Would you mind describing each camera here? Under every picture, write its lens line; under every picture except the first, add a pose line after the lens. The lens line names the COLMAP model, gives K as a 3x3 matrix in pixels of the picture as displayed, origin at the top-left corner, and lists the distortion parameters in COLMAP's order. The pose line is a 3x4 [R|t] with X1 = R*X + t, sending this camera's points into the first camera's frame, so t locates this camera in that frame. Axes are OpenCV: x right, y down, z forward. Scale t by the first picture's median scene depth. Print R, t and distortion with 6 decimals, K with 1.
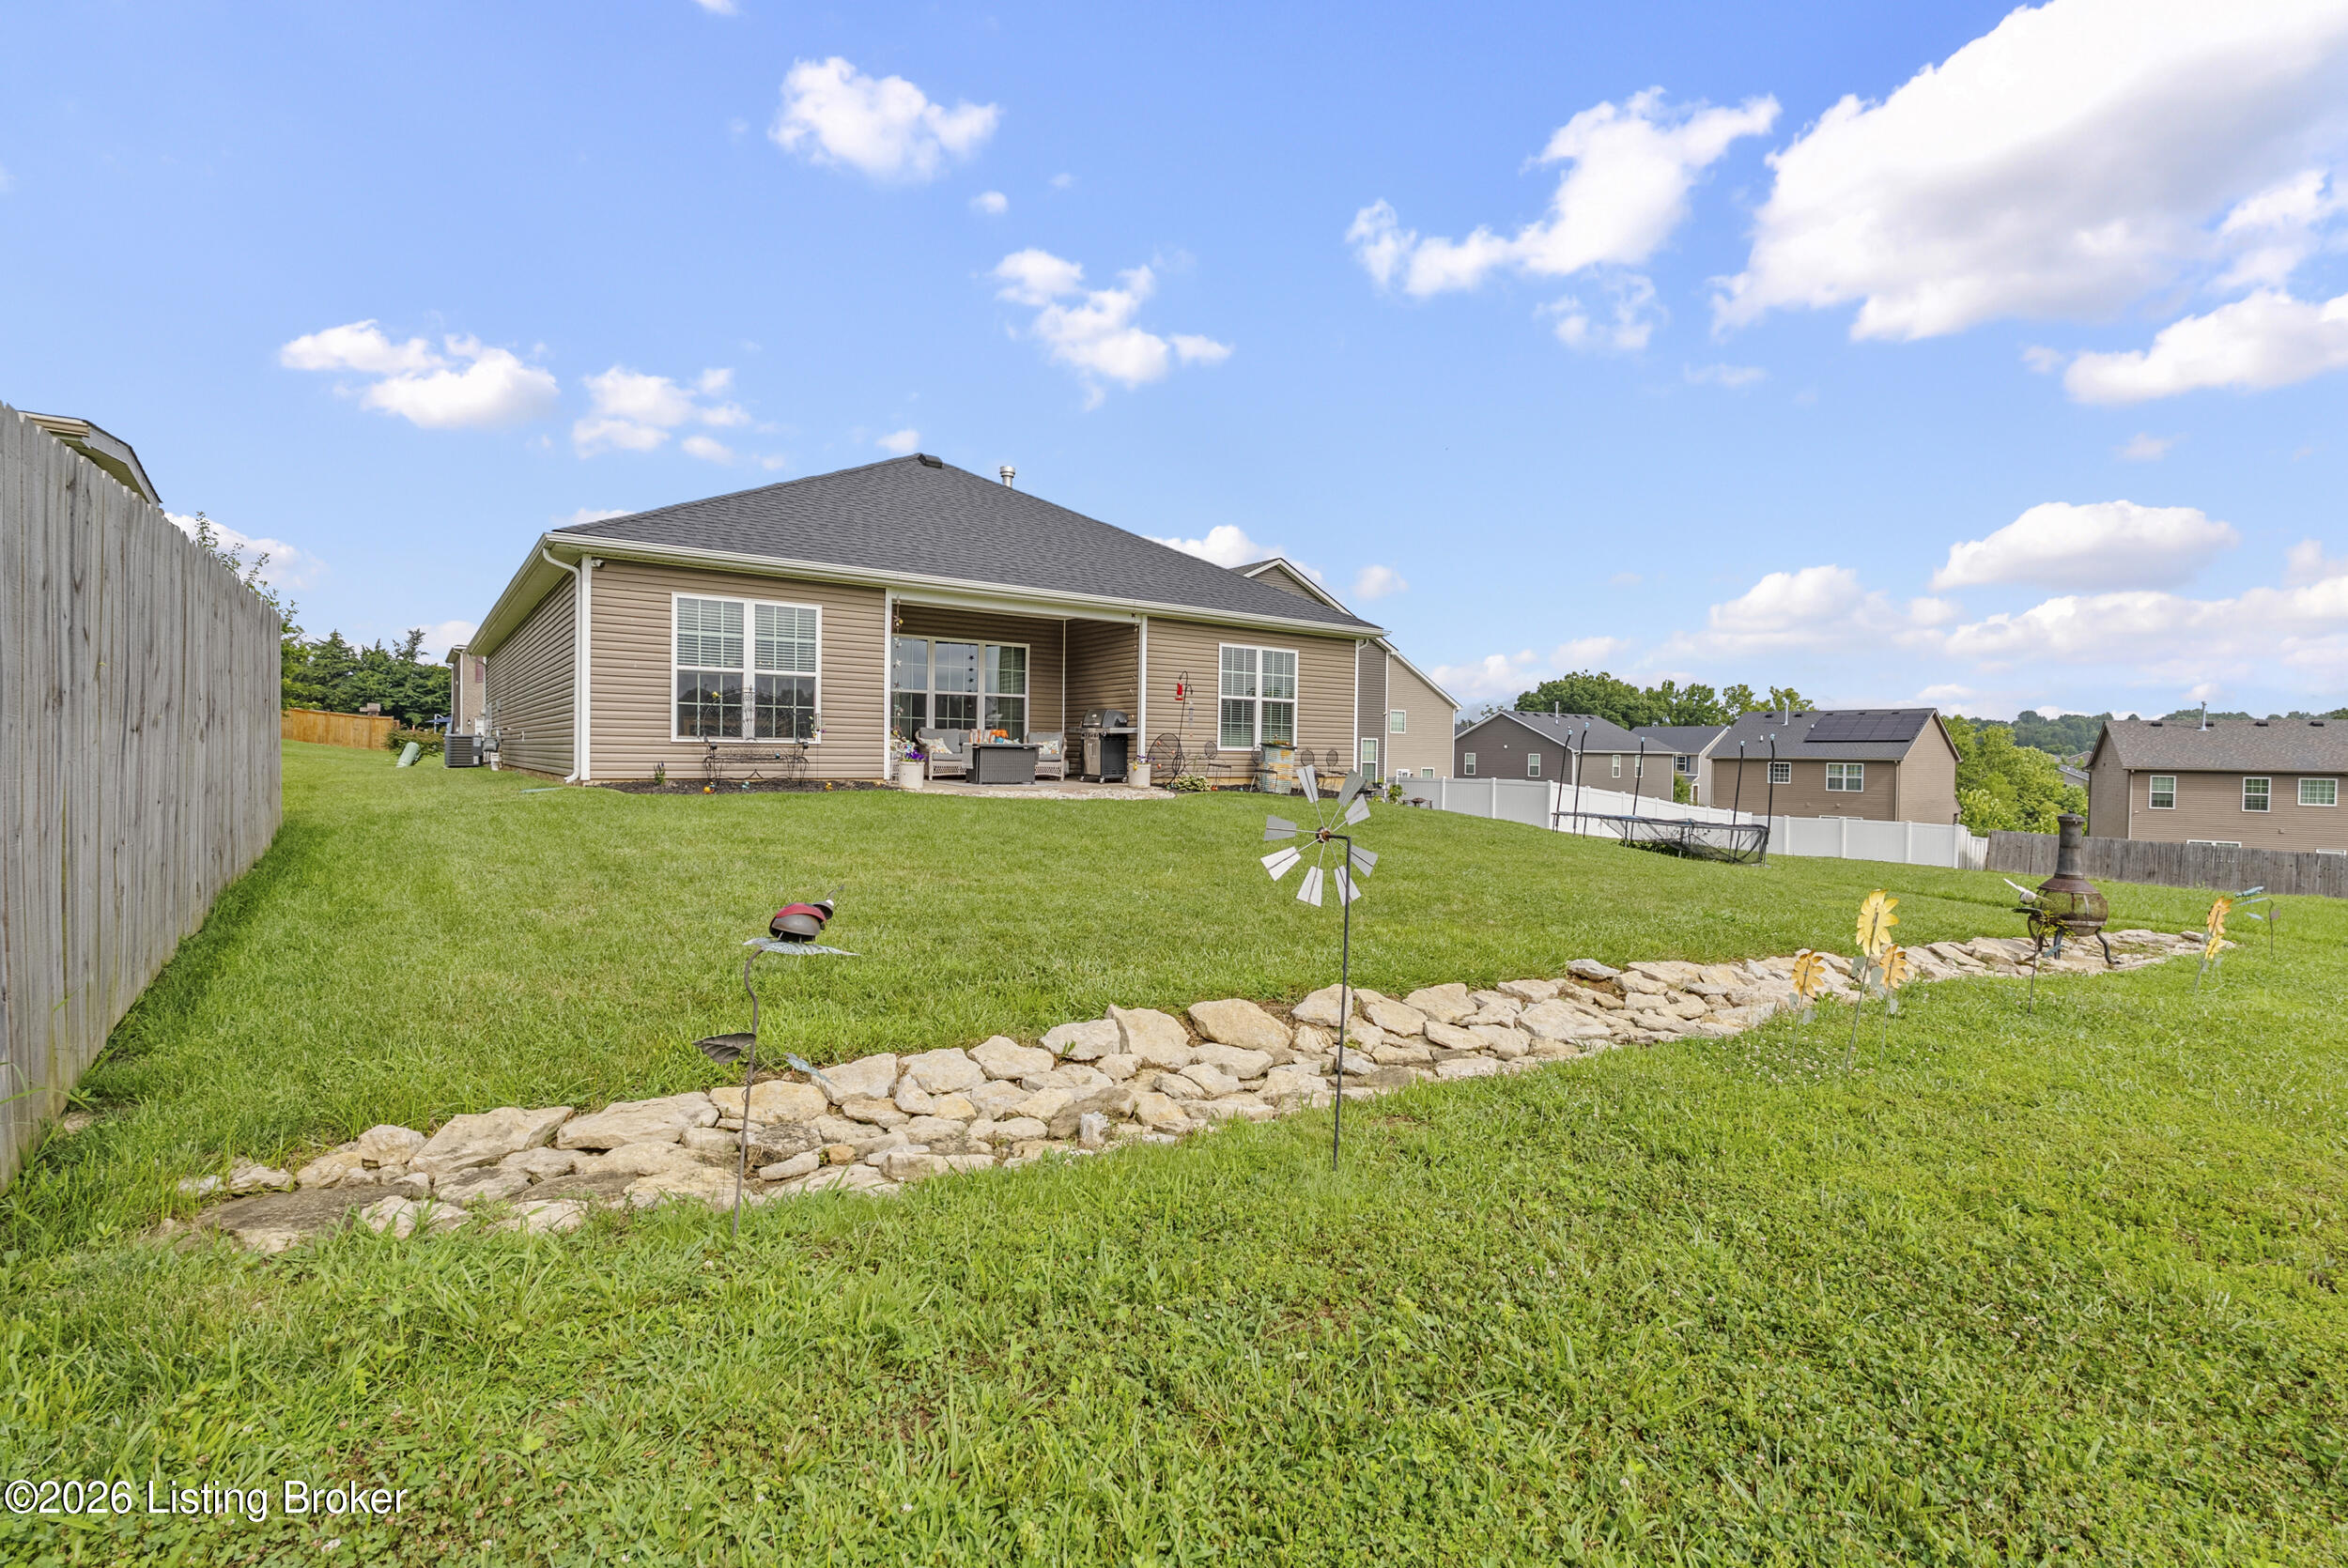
lens RADIAL K [[1057.6, 0, 1169.5], [0, 1057.6, 749.3], [0, 0, 1]] dist [-0.001663, -0.000238]
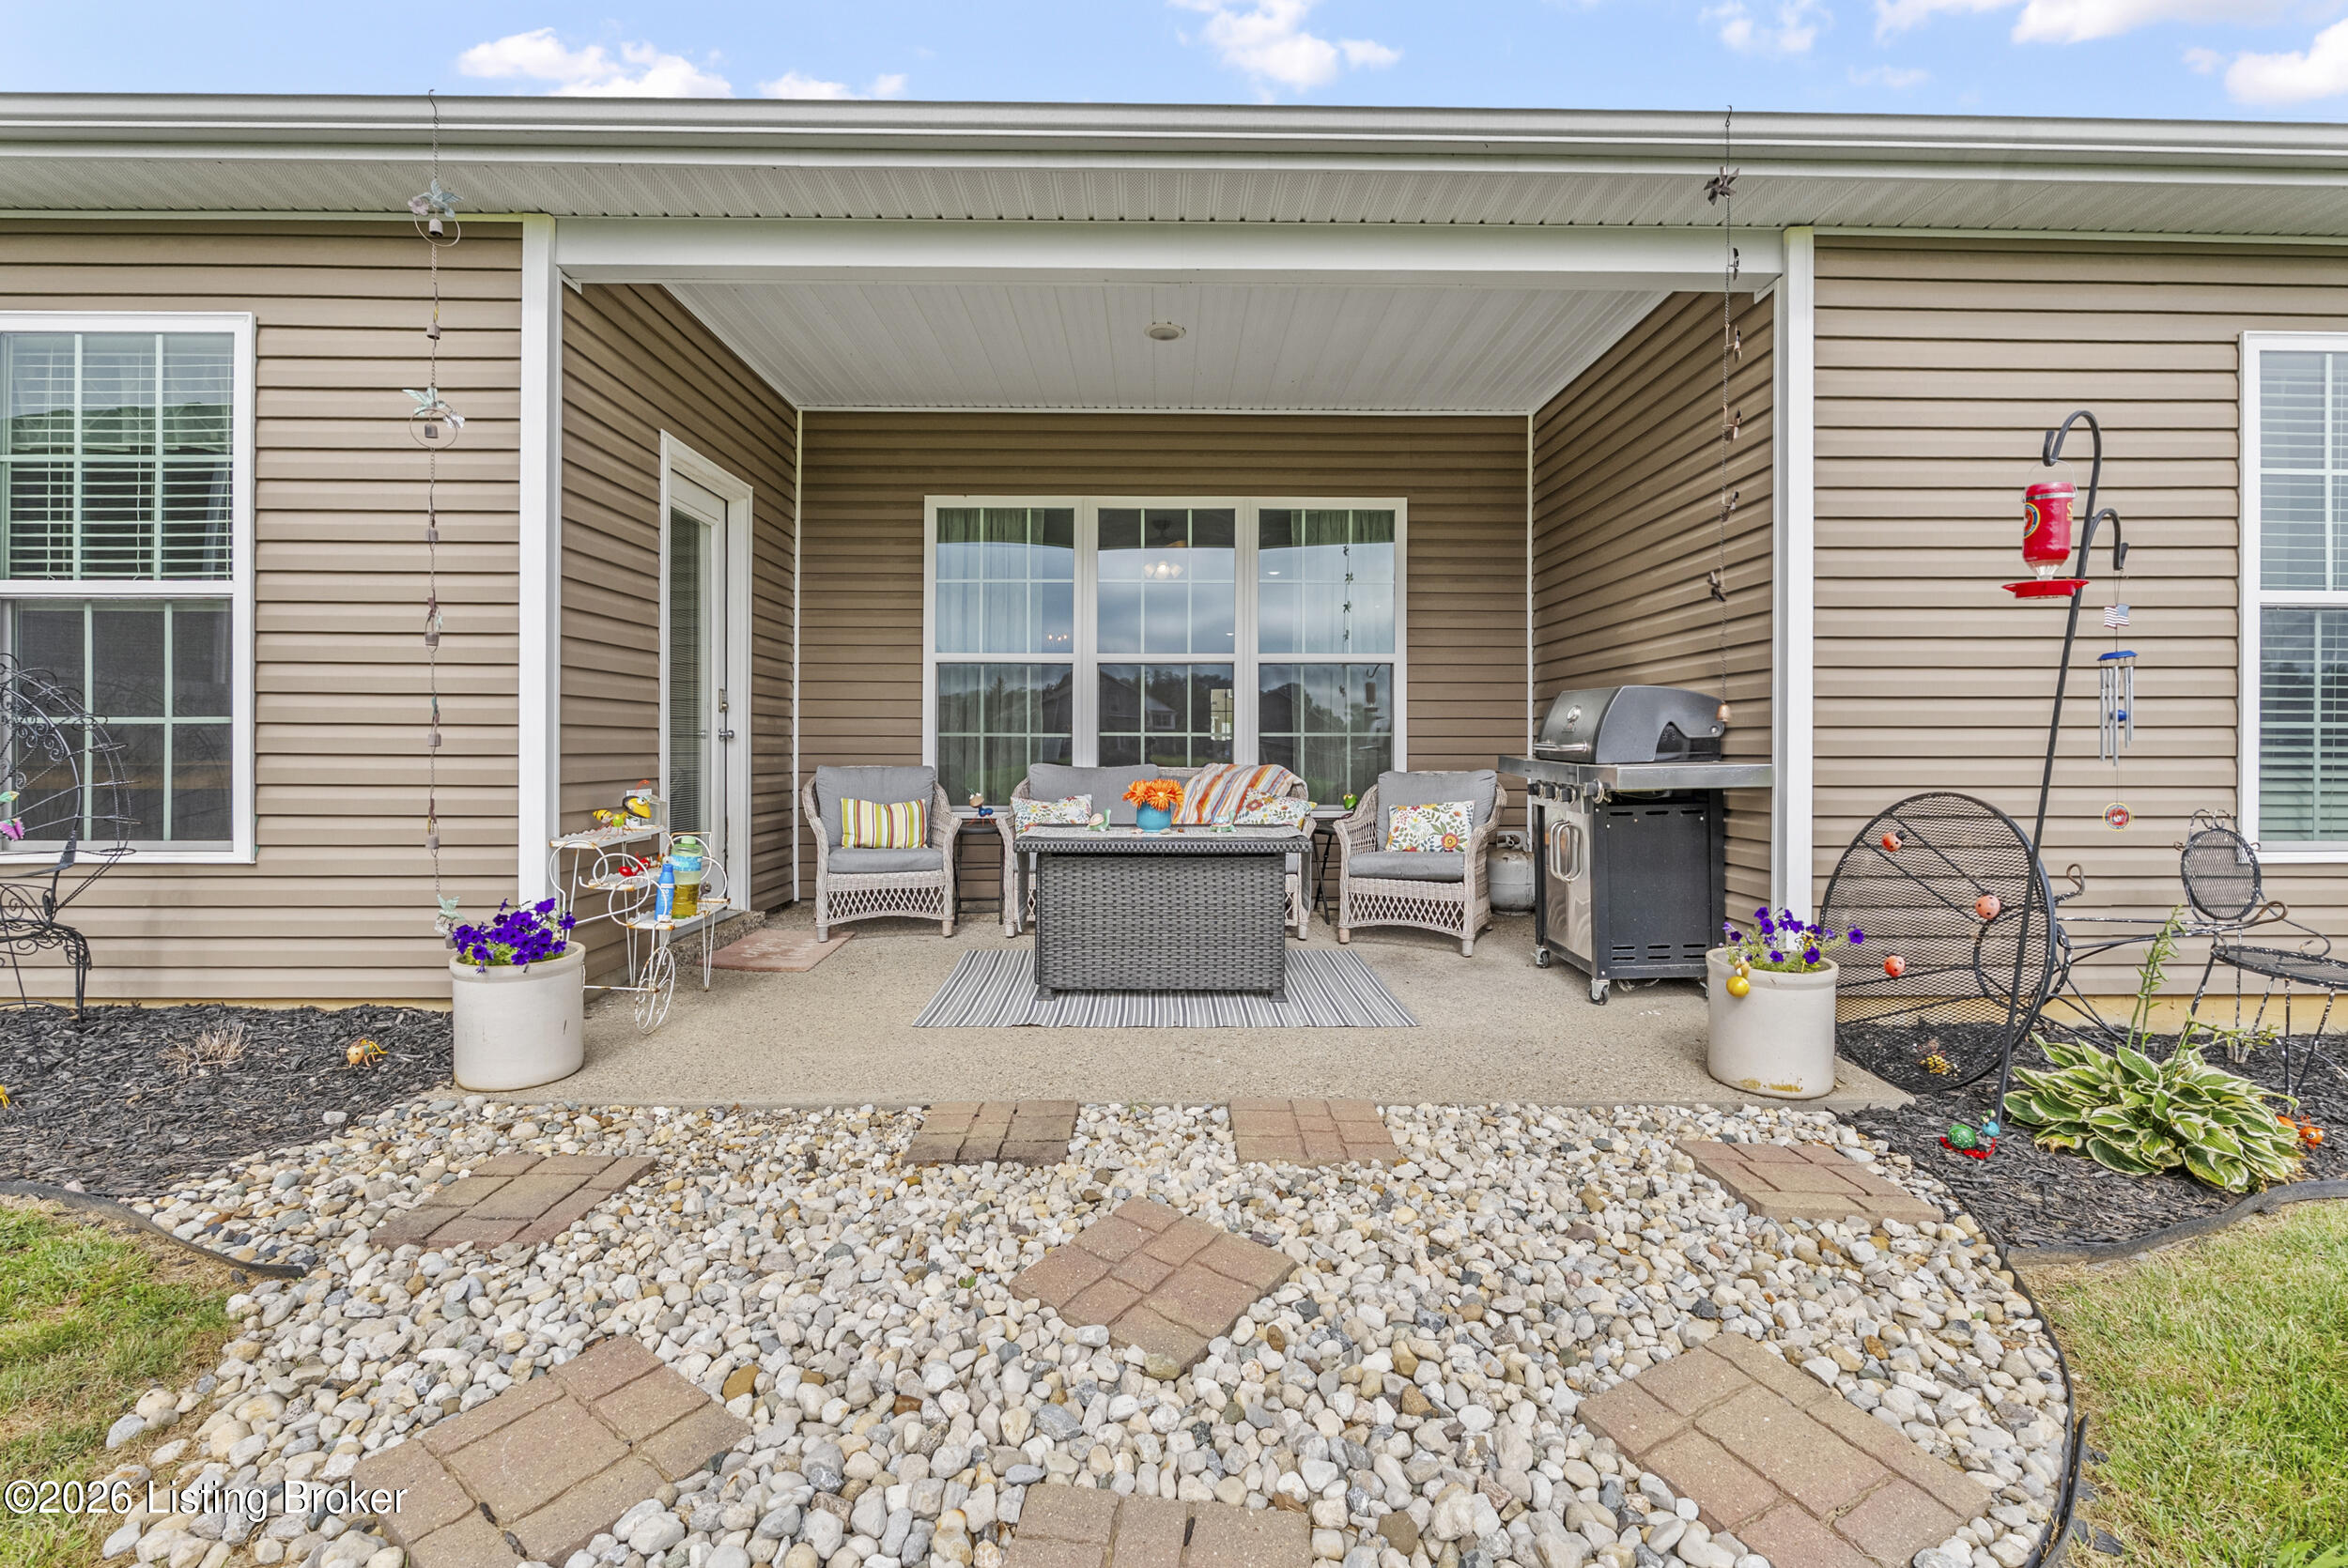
lens RADIAL K [[1057.6, 0, 1169.5], [0, 1057.6, 749.3], [0, 0, 1]] dist [-0.001663, -0.000238]
pose [[0.814026, -0.008102, -0.580772, -0.005522], [0.010765, 0.999941, 0.001138, -0.029175], [0.580729, -0.007178, 0.814065, 0.887105]]
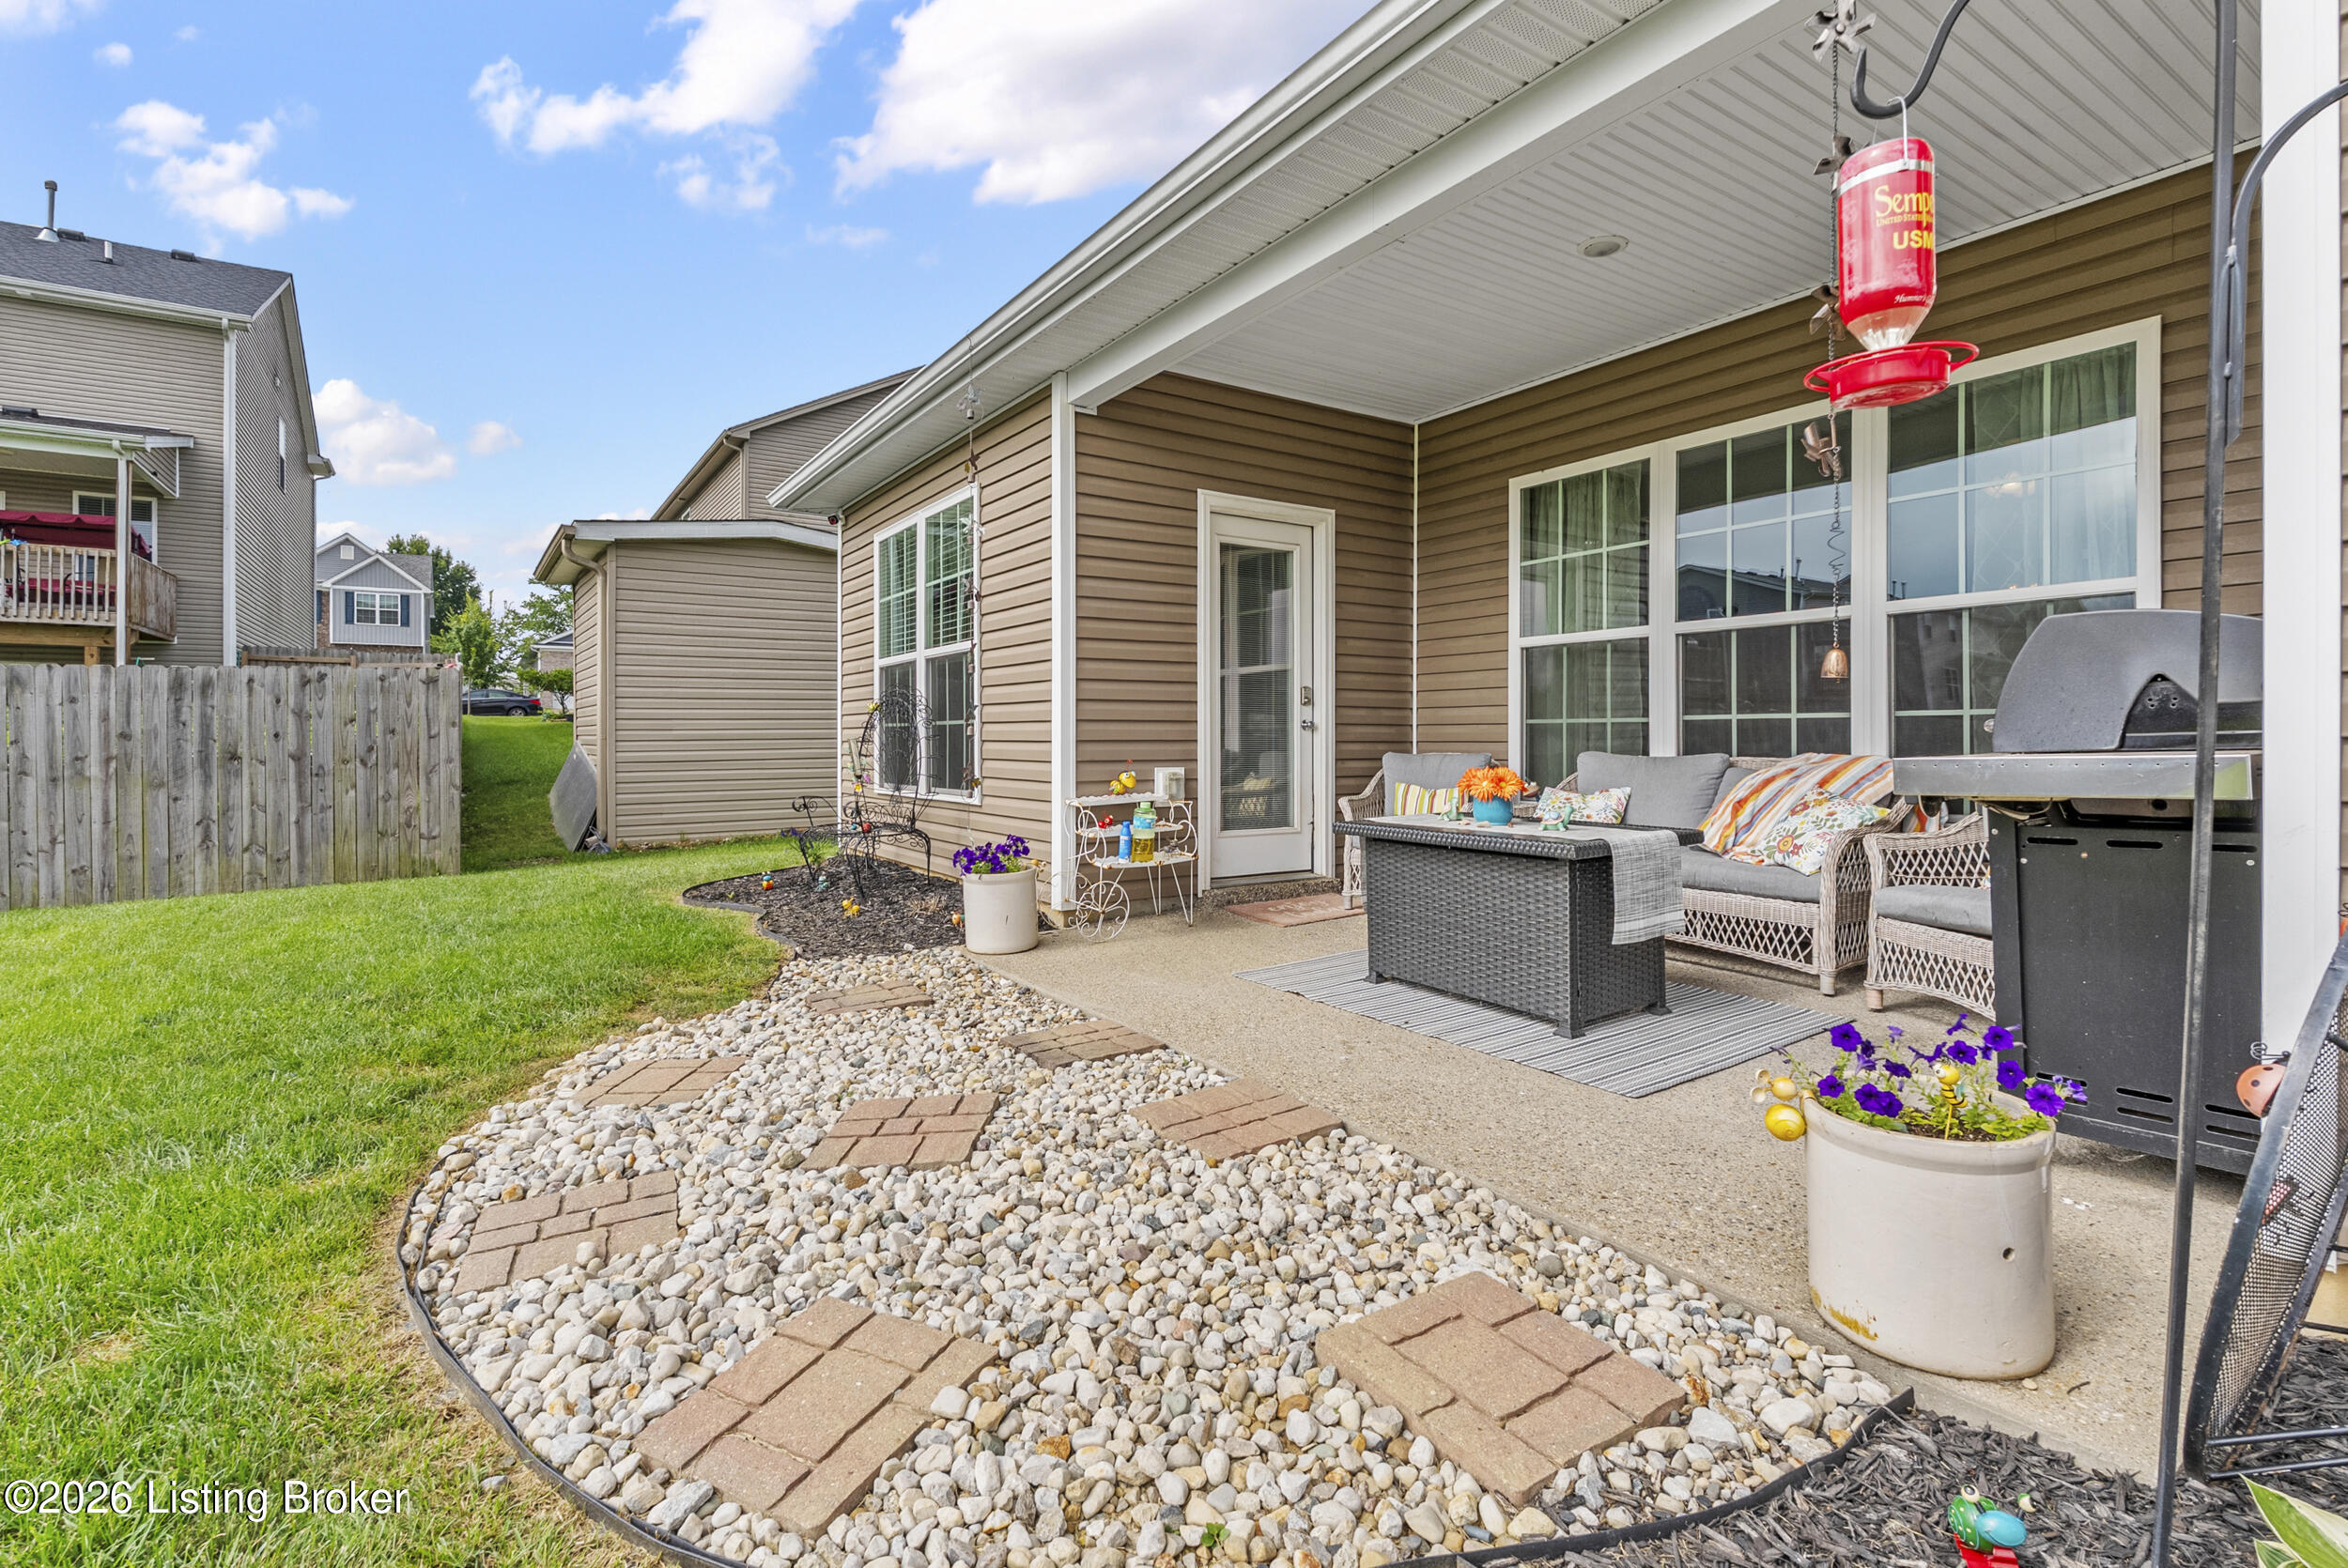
lens RADIAL K [[1057.6, 0, 1169.5], [0, 1057.6, 749.3], [0, 0, 1]] dist [-0.001663, -0.000238]
pose [[-0.057896, 0.001483, -0.998321, 0.093050], [0.009816, 0.999951, 0.000916, -0.026351], [0.998274, -0.009747, -0.057908, 1.059754]]
